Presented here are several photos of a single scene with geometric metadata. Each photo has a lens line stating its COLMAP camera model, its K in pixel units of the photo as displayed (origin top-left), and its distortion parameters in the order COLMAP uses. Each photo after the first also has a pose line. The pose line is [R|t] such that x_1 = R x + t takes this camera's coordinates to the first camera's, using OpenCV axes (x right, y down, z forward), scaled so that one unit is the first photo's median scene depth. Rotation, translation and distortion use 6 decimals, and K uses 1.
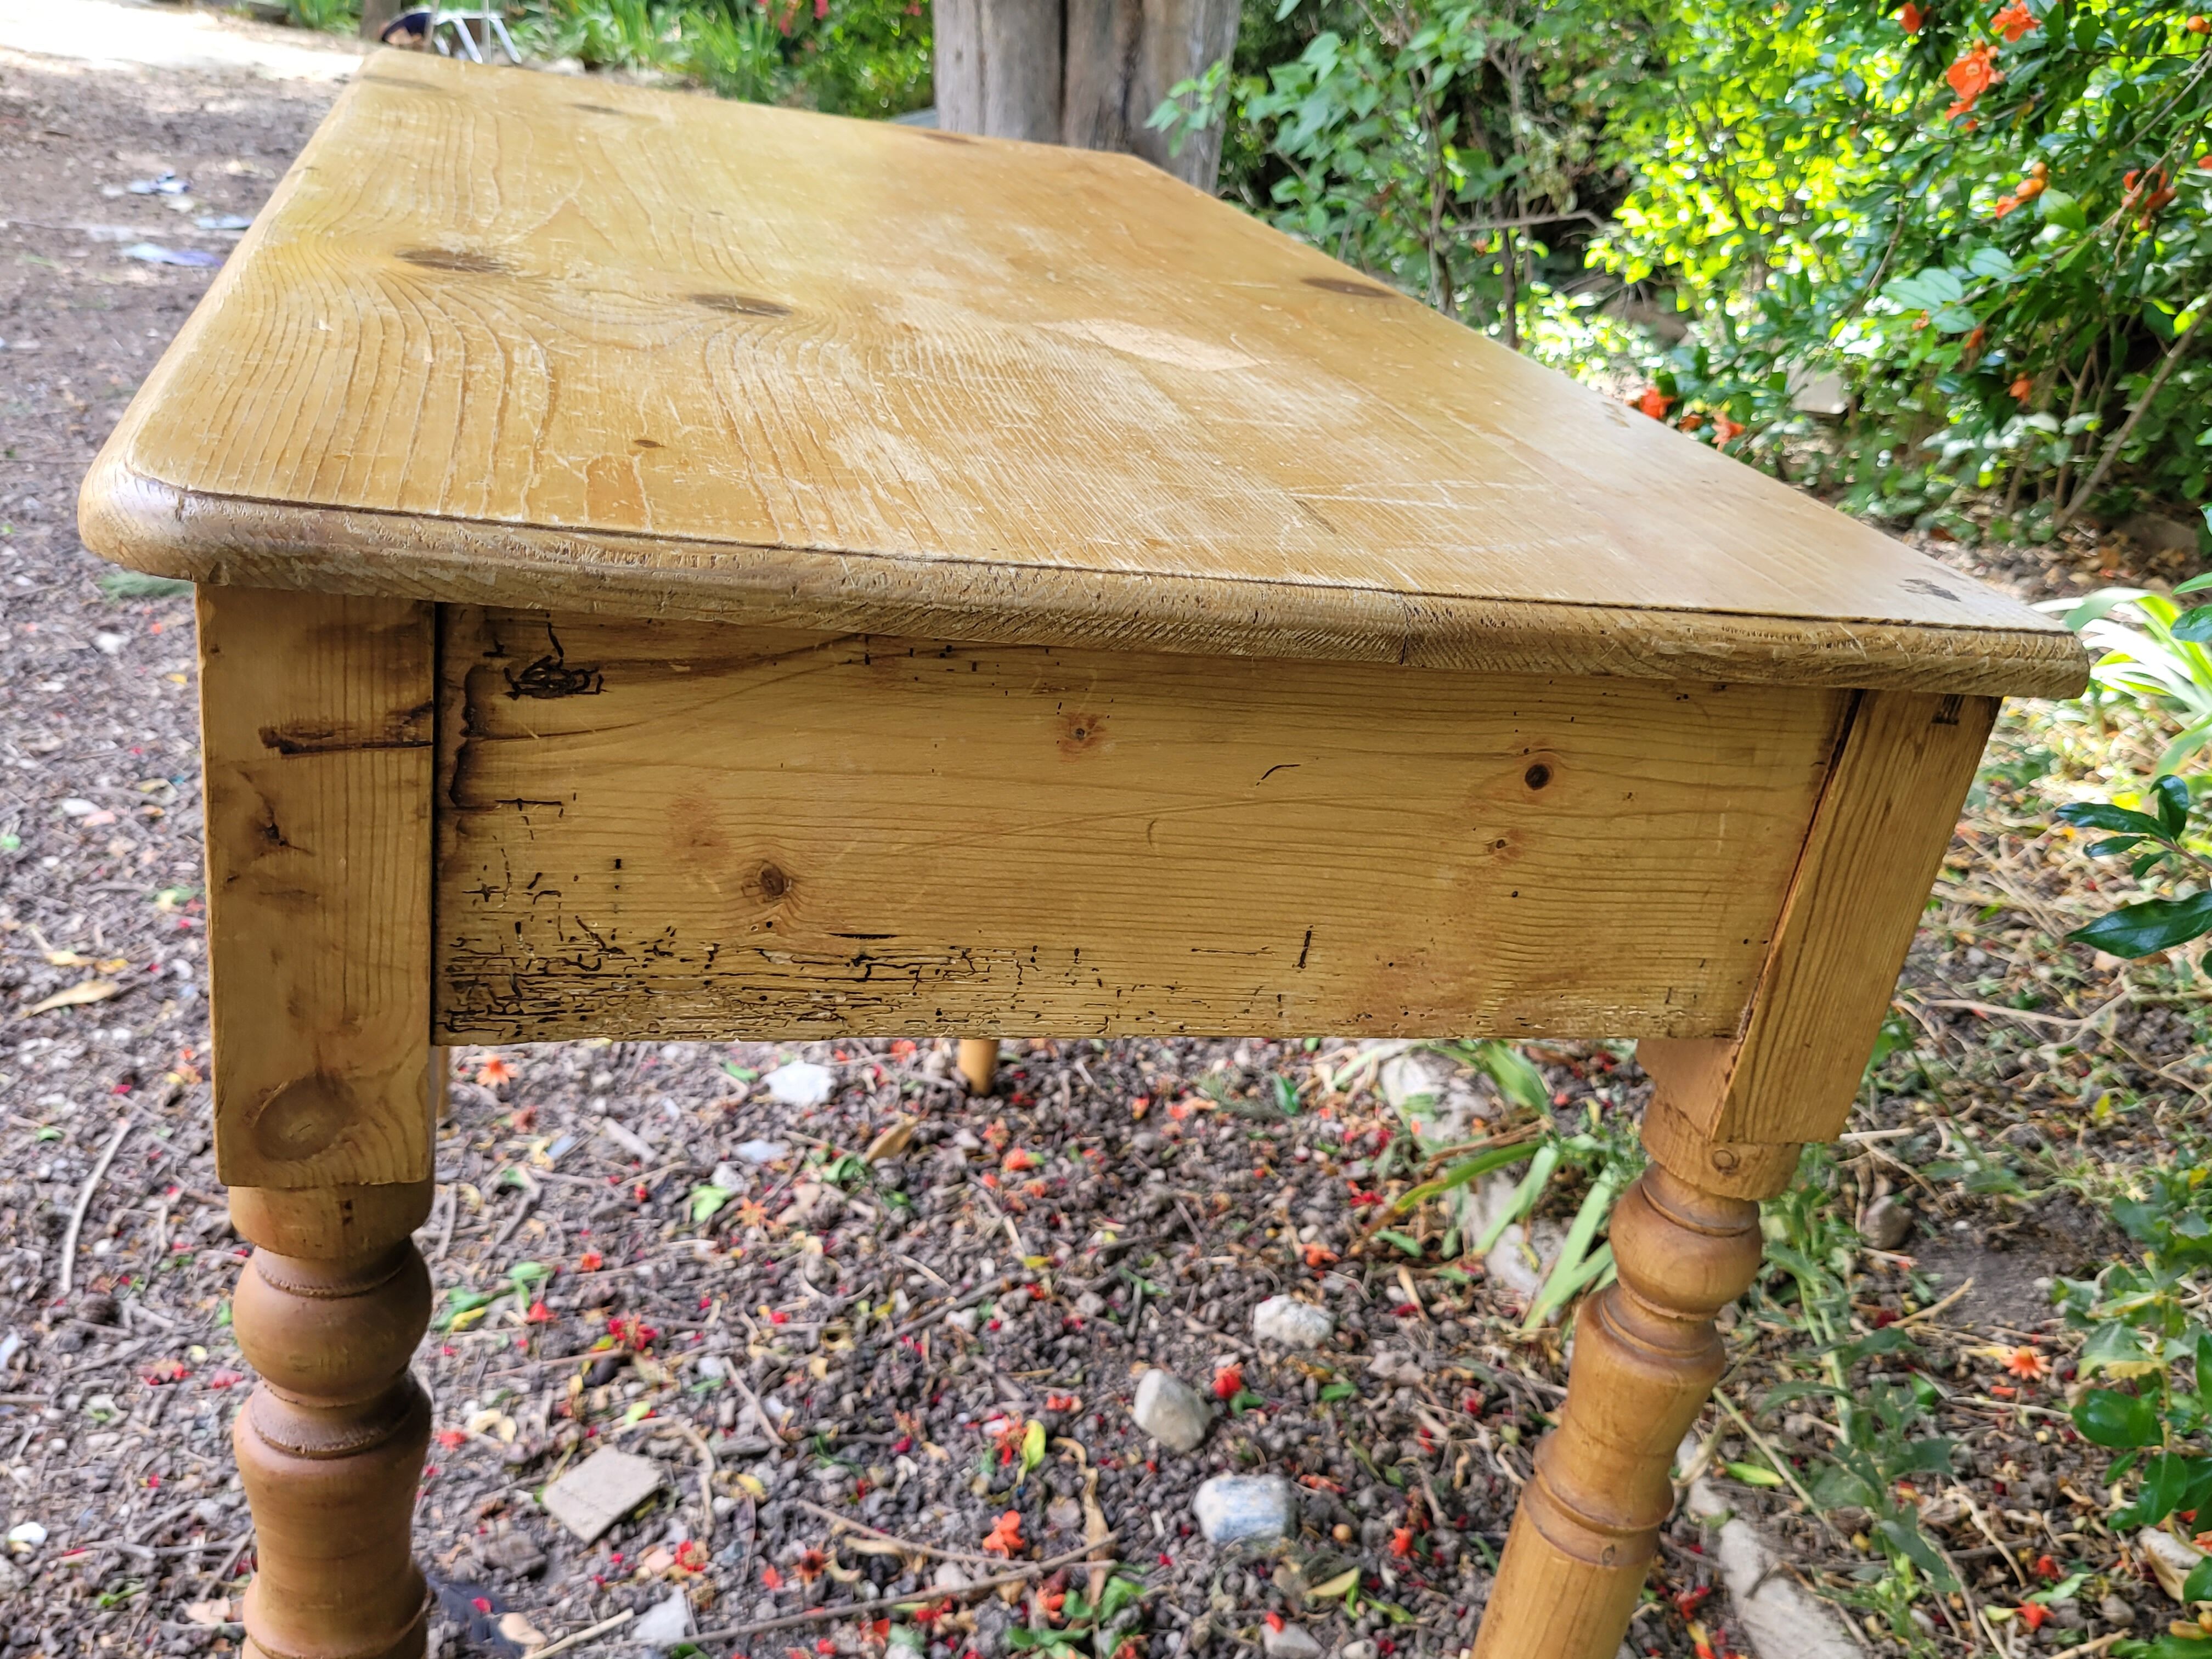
lens RADIAL K [[2044.3, 0, 1161.9], [0, 2044.3, 827.4], [0, 0, 1]] dist [0.004302, 0.000000]
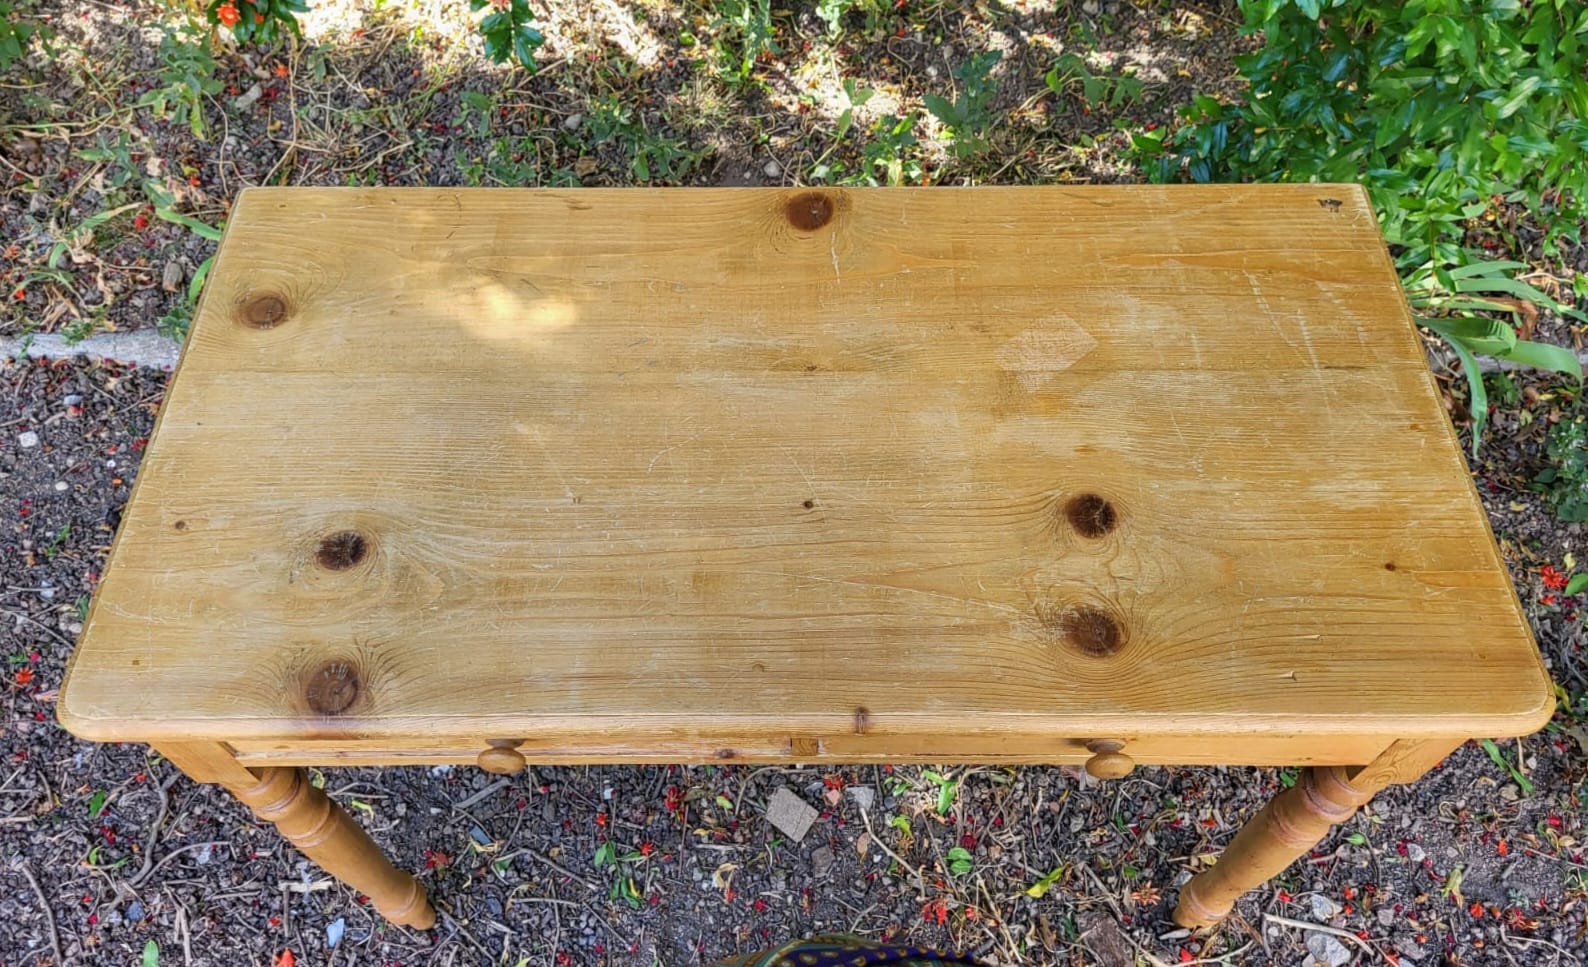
lens RADIAL K [[1238.0, 0, 783.6], [0, 1238.0, 422.4], [0, 0, 1]] dist [0.028636, -0.016714]
pose [[0.275511, -0.872032, 0.404541, -0.400168], [0.424345, 0.487932, 0.762793, -0.779367], [-0.862569, -0.038493, 0.504473, 0.347534]]
